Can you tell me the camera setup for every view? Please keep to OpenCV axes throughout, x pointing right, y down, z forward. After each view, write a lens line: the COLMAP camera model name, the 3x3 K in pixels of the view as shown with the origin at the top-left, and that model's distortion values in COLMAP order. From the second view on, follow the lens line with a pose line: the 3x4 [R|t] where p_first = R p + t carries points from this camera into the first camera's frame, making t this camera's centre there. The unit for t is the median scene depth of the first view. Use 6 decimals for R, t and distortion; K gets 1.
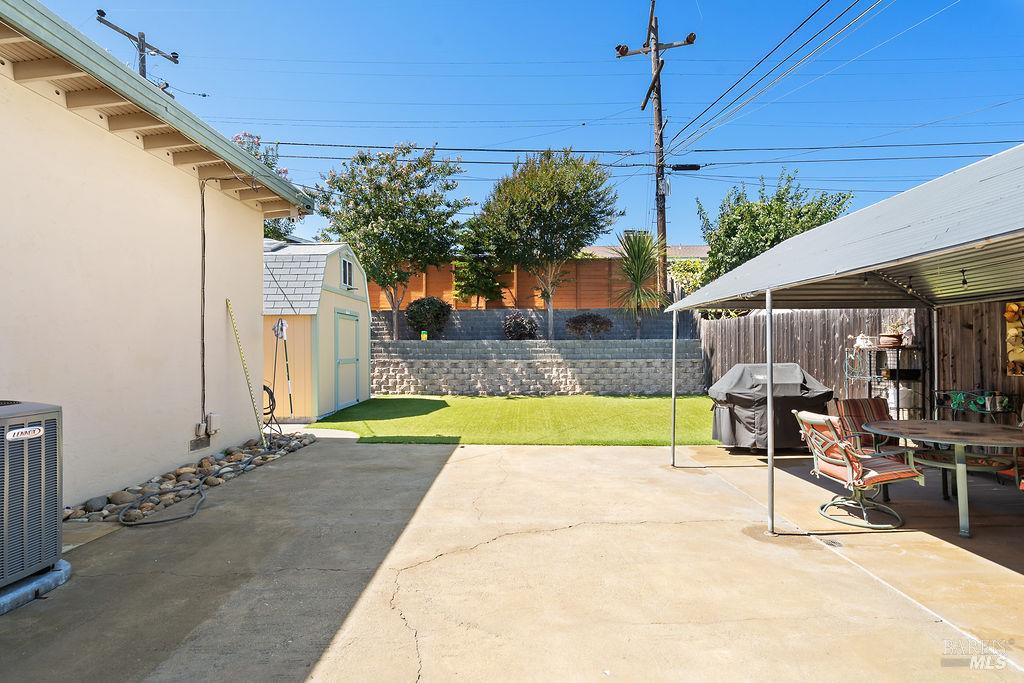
lens RADIAL K [[467.7, 0, 505.0], [0, 467.7, 347.2], [0, 0, 1]] dist [-0.003855, 0.001474]
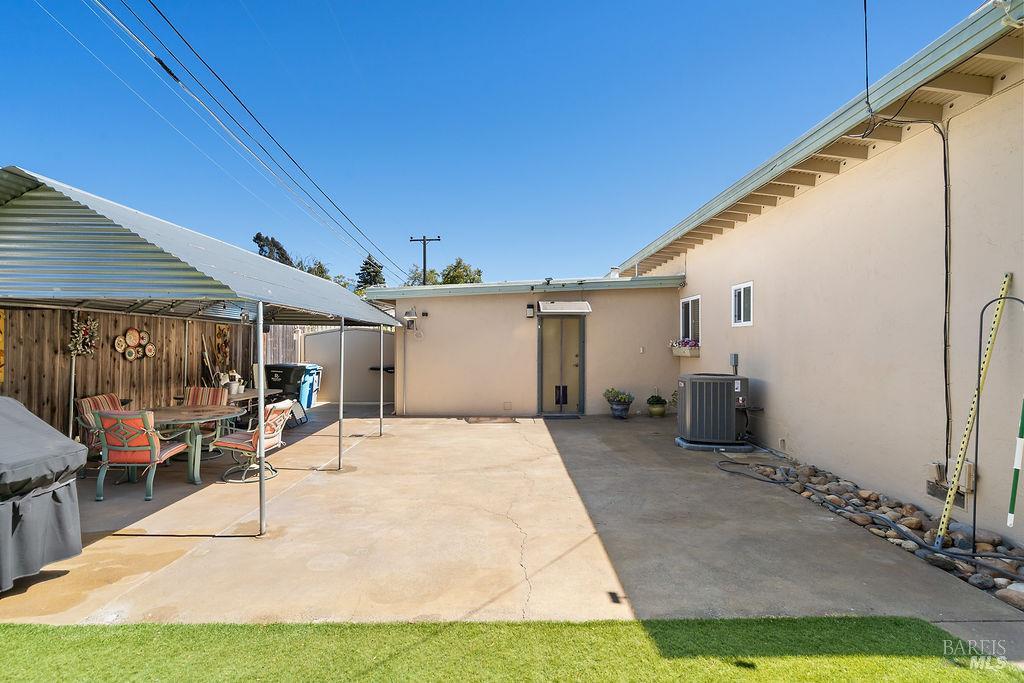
lens RADIAL K [[467.7, 0, 512.7], [0, 467.7, 340.4], [0, 0, 1]] dist [-0.003855, 0.001474]
pose [[-0.999306, -0.002116, -0.037177, 0.010984], [-0.001552, 0.999883, -0.015198, -0.005775], [0.037205, -0.015130, -0.999193, 0.724477]]
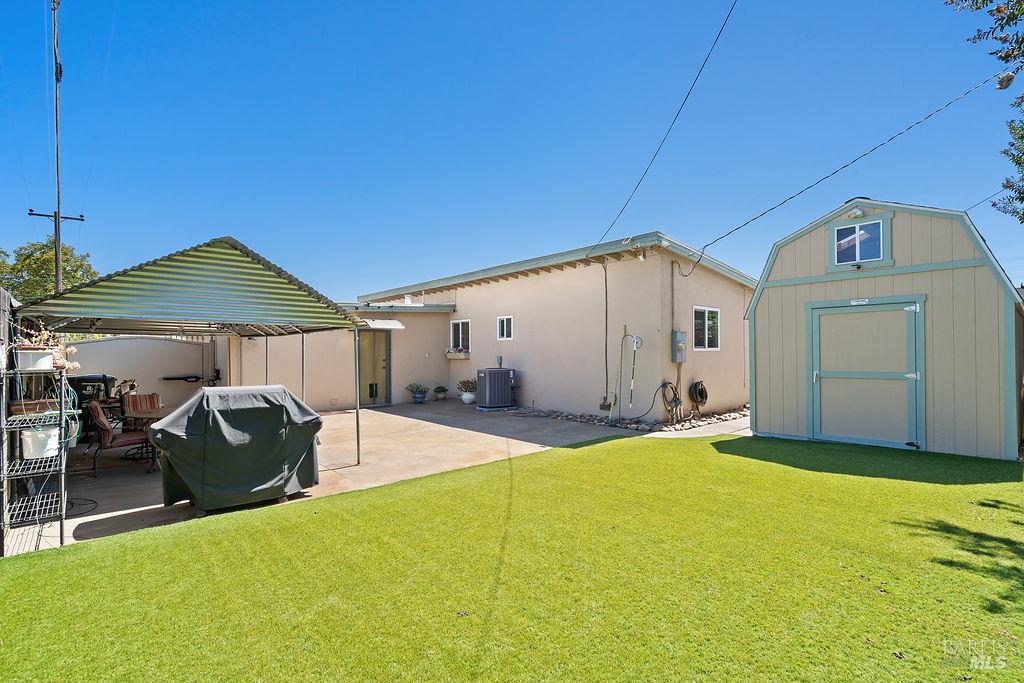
lens RADIAL K [[467.7, 0, 515.5], [0, 467.7, 351.2], [0, 0, 1]] dist [-0.003855, 0.001474]
pose [[-0.725930, 0.005948, -0.687743, 0.371876], [0.011116, 0.999933, -0.003084, -0.005850], [0.687678, -0.009884, -0.725948, 0.899397]]
